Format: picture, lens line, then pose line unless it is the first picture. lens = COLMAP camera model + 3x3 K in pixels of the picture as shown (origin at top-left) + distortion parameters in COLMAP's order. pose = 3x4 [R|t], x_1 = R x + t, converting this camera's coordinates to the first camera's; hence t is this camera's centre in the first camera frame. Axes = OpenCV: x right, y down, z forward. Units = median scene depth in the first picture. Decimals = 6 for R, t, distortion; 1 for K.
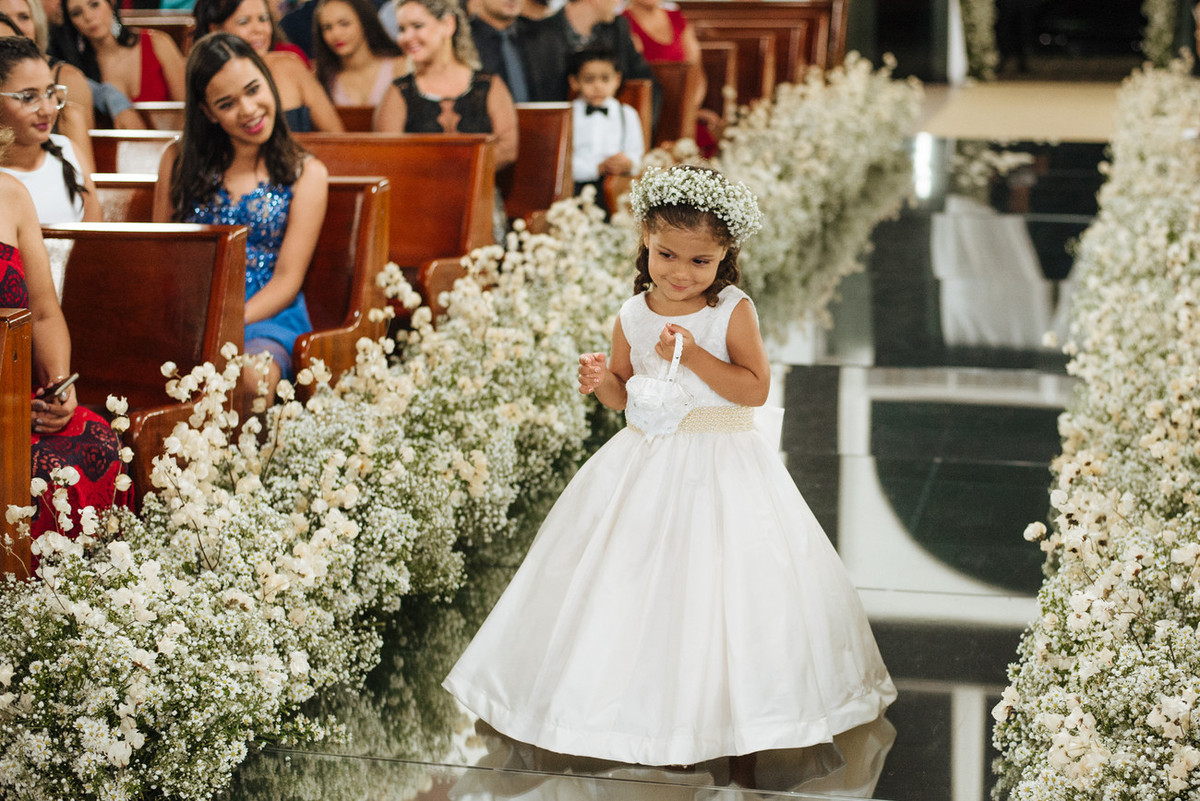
lens RADIAL K [[2055.1, 0, 681.7], [0, 2055.1, 448.0], [0, 0, 1]] dist [-0.099162, 0.000000]
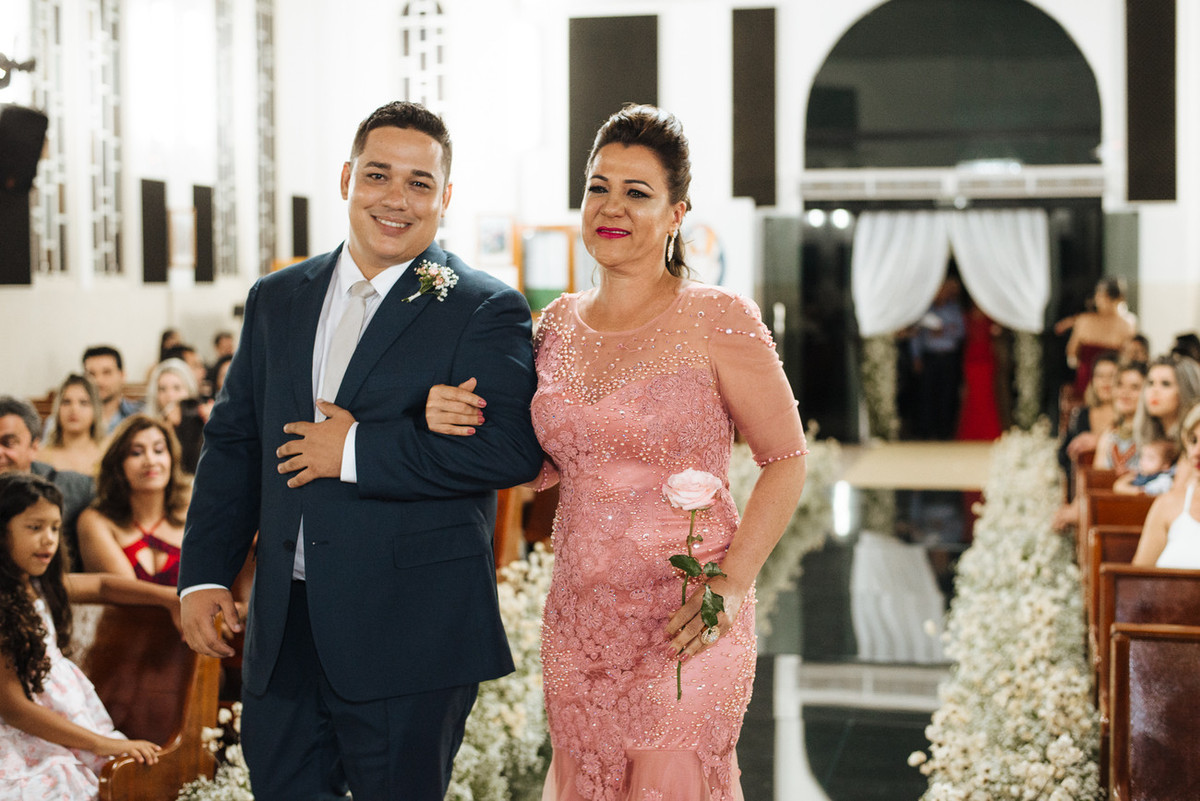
lens RADIAL K [[1727.0, 0, 571.6], [0, 1727.0, 385.0], [0, 0, 1]] dist [-0.117459, 0.000000]
pose [[0.999167, 0.004494, -0.040556, -0.016888], [-0.012803, 0.978256, -0.207007, 0.030727], [0.038744, 0.207354, 0.977498, -0.188226]]
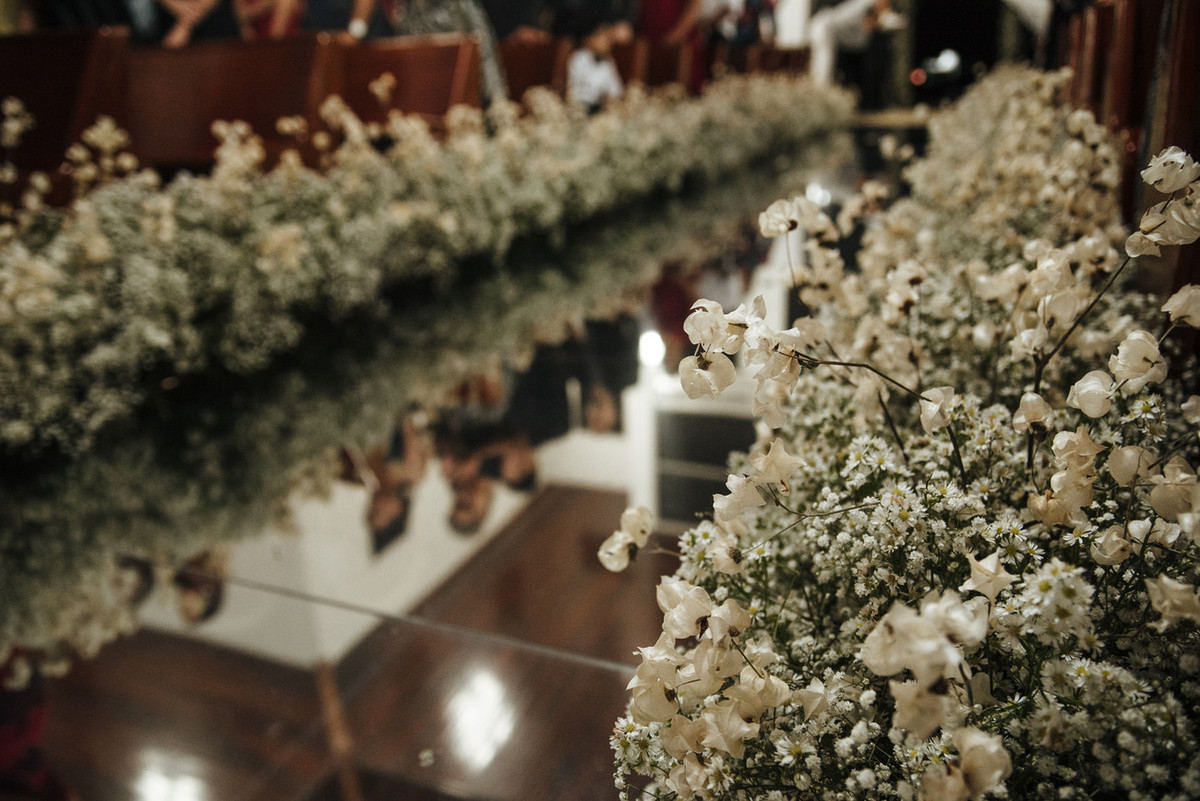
lens RADIAL K [[920.9, 0, 609.3], [0, 920.9, 400.0], [0, 0, 1]] dist [-0.085475, 0.058372]
pose [[0.984806, 0.033492, -0.170396, 0.141421], [-0.019814, 0.996489, 0.081347, 0.051557], [0.172523, -0.076735, 0.982012, 0.563411]]
